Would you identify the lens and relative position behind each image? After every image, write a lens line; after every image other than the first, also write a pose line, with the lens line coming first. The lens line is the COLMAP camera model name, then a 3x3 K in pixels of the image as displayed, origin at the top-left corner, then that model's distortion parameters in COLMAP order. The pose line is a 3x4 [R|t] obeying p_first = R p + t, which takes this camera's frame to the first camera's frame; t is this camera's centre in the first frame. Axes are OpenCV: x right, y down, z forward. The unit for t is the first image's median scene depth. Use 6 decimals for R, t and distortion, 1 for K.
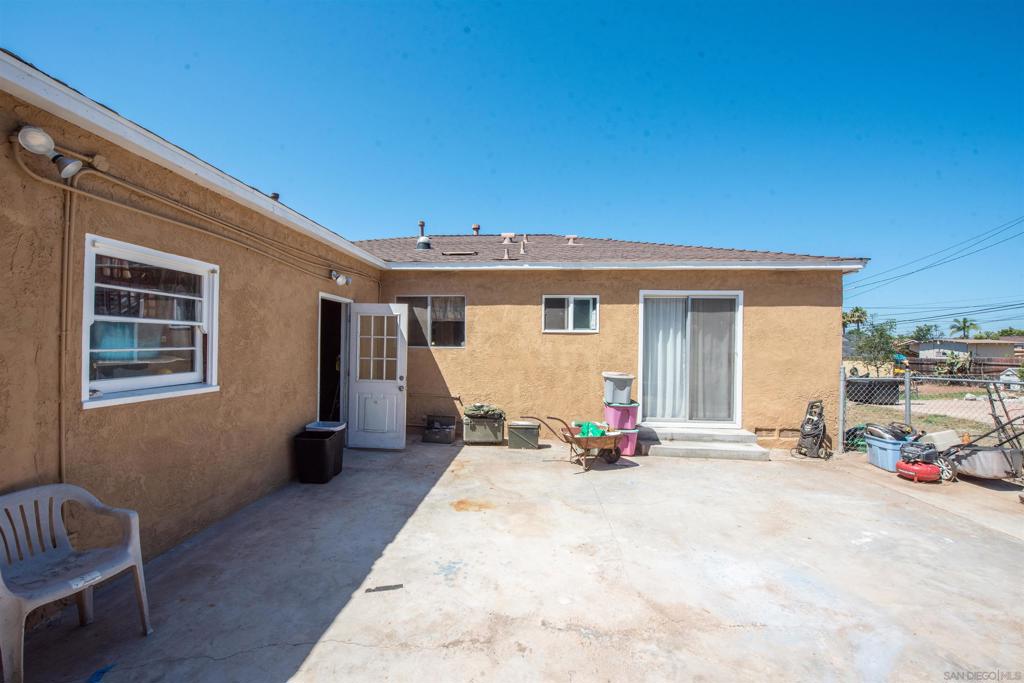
lens RADIAL K [[407.7, 0, 512.2], [0, 407.7, 348.3], [0, 0, 1]] dist [-0.016460, -0.000943]
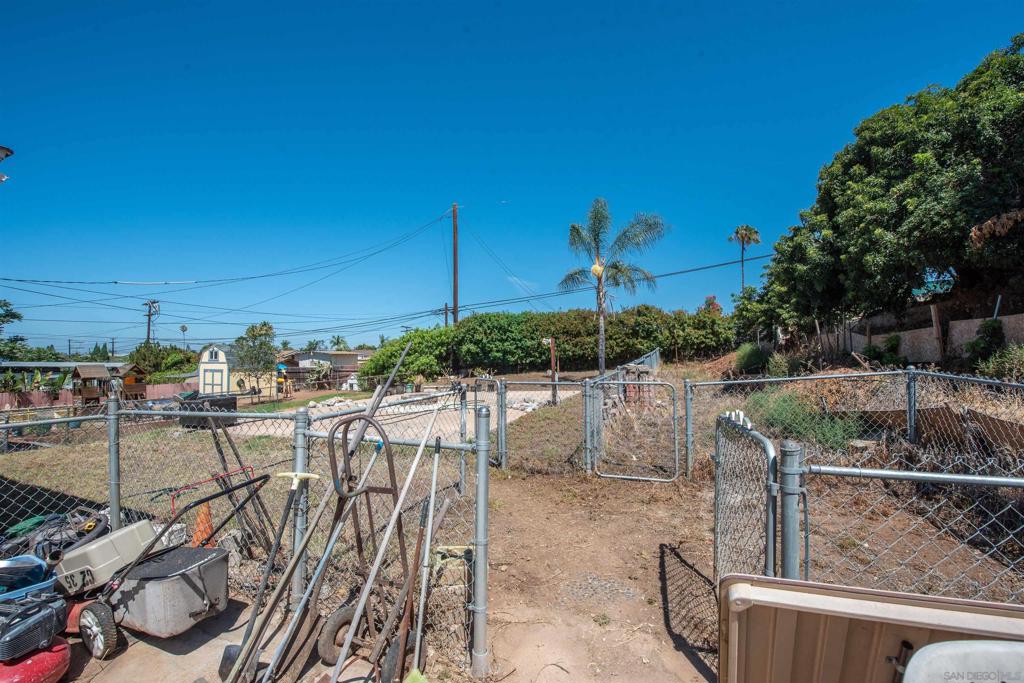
lens RADIAL K [[407.7, 0, 512.2], [0, 407.7, 348.3], [0, 0, 1]] dist [-0.016460, -0.000943]
pose [[0.319774, 0.013448, 0.947398, 0.664151], [0.014469, 0.999713, -0.019074, 0.008632], [-0.947383, 0.019807, 0.319488, 0.349743]]
